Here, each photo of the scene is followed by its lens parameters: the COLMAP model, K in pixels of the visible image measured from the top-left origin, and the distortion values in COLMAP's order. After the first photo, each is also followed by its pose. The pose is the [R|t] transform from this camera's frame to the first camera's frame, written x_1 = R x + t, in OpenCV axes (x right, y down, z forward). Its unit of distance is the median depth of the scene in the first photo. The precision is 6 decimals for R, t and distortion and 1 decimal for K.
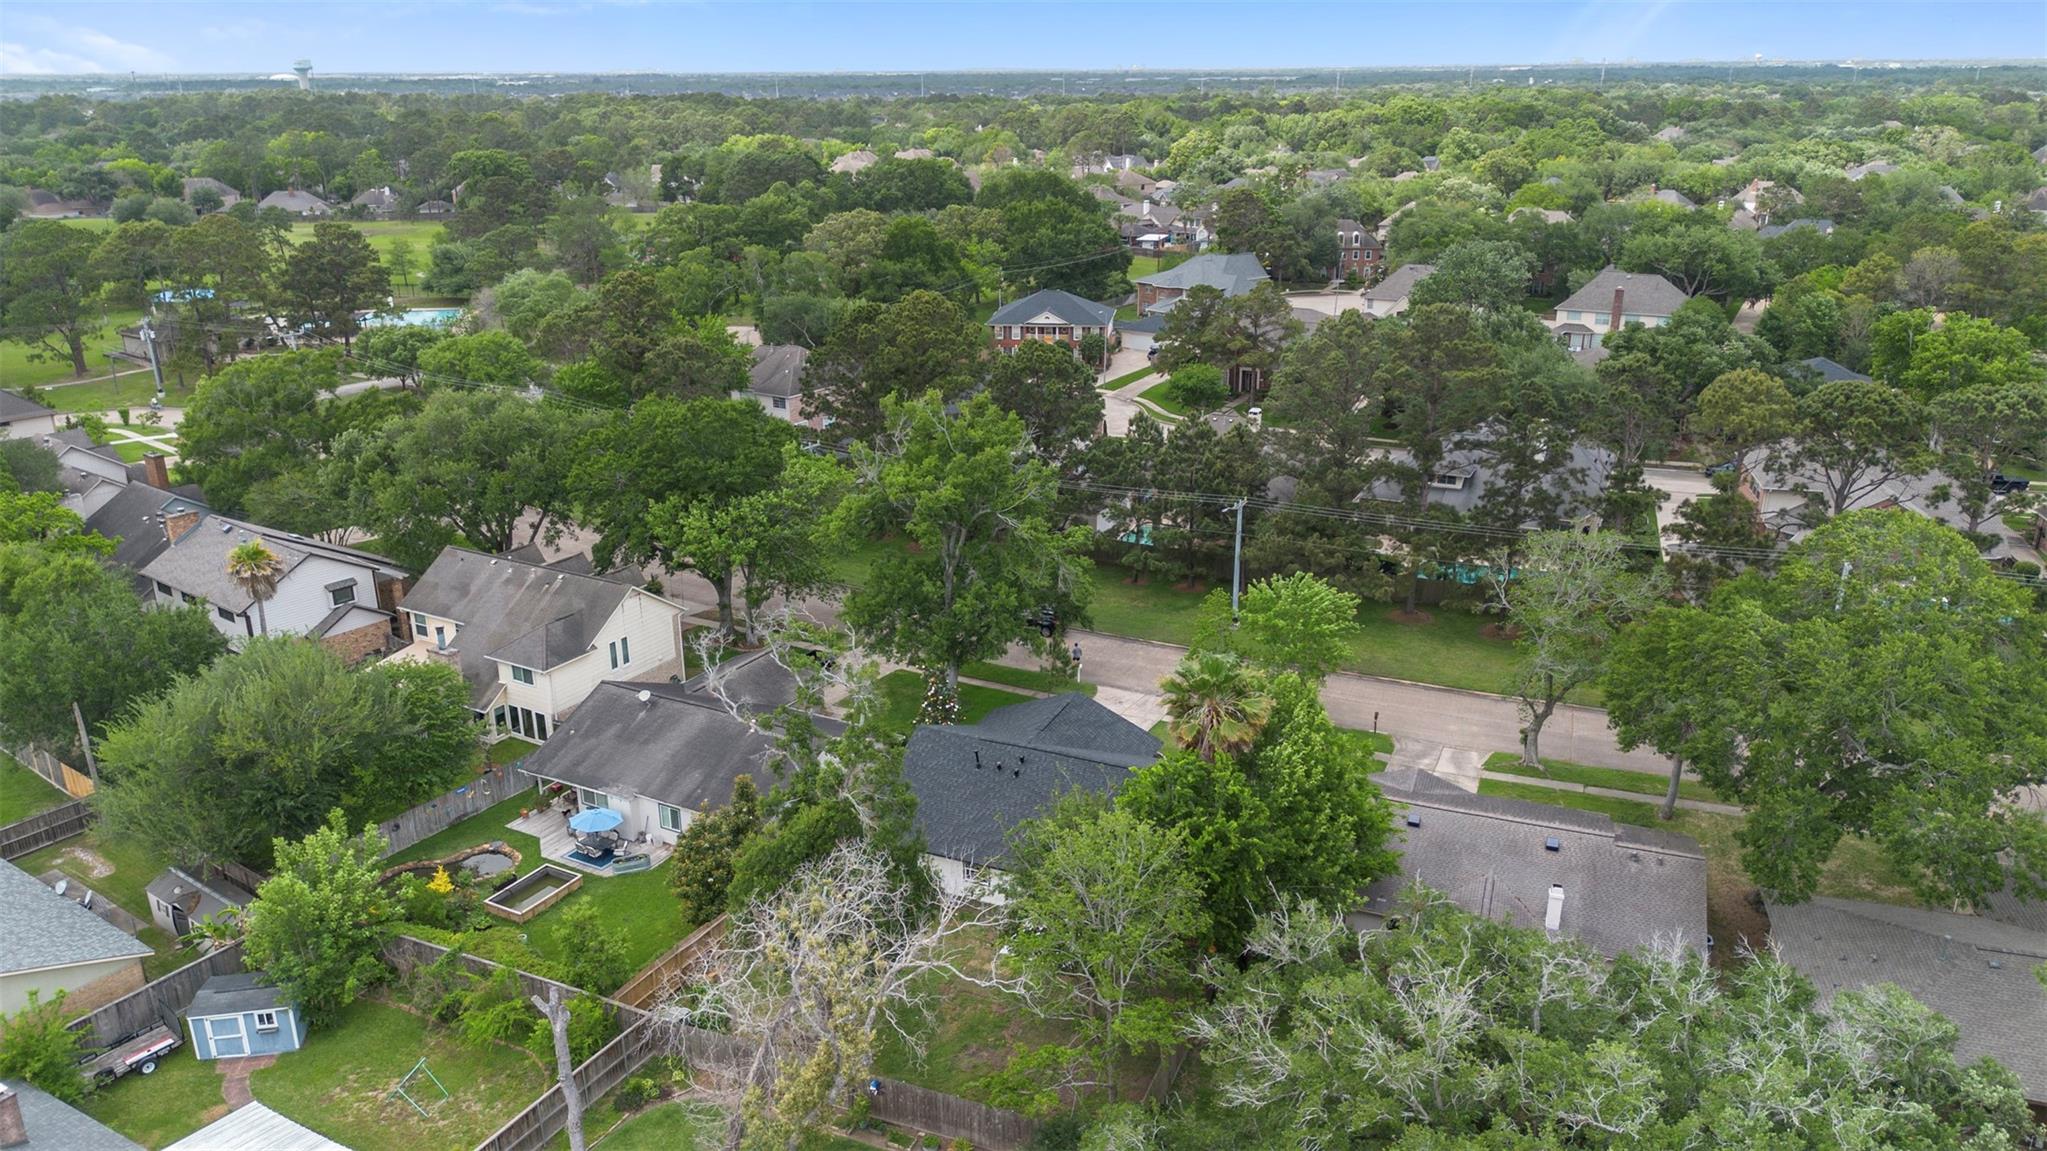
lens RADIAL K [[1491.2, 0, 1025.1], [0, 1491.2, 577.0], [0, 0, 1]] dist [0.052054, -0.053201]
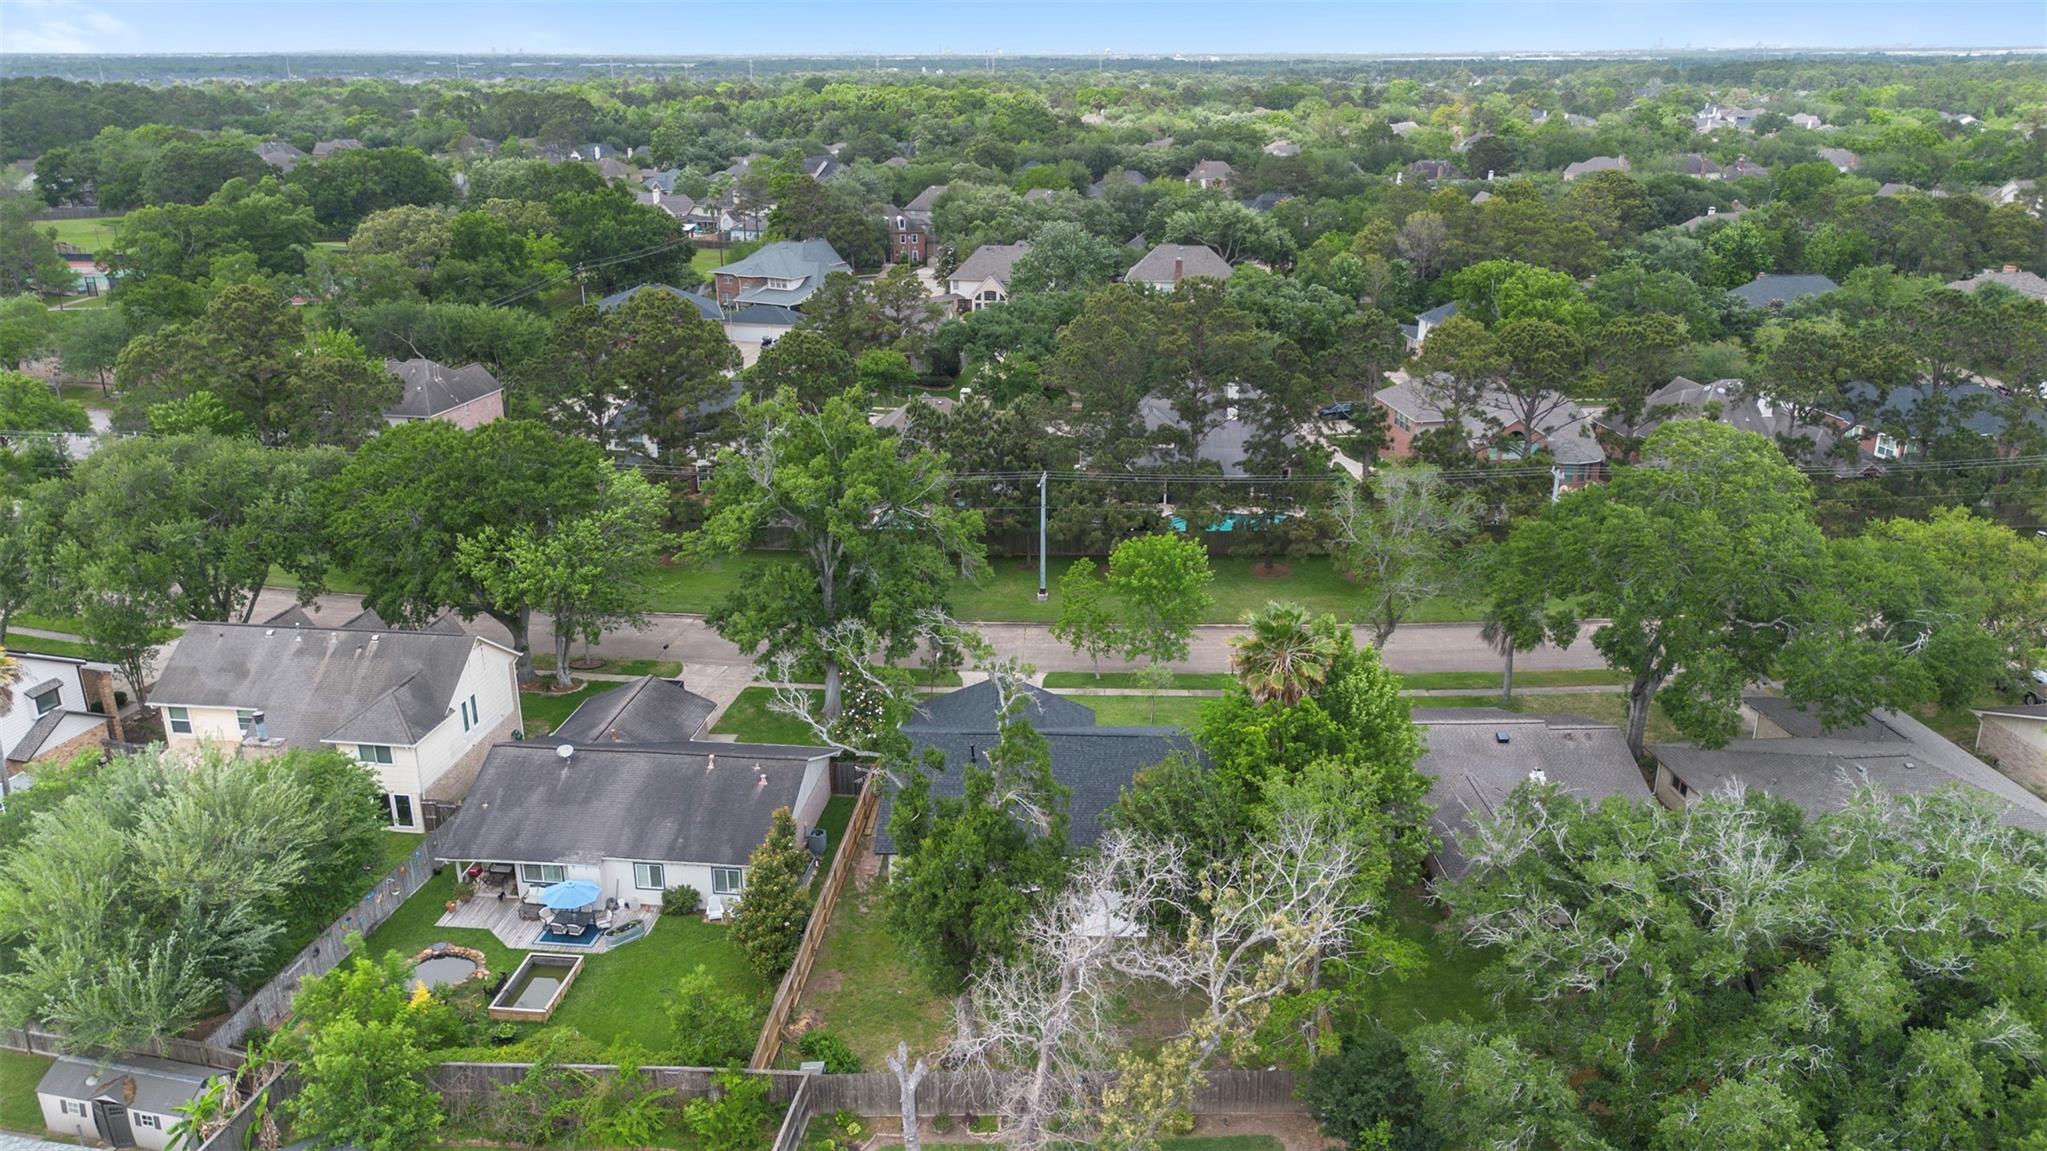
lens RADIAL K [[1491.2, 0, 1029.1], [0, 1491.2, 576.2], [0, 0, 1]] dist [0.052054, -0.053201]
pose [[0.919319, -0.124136, 0.373421, -0.279369], [0.121587, 0.992113, 0.030474, -0.015523], [-0.374259, 0.017388, 0.927161, 0.055529]]
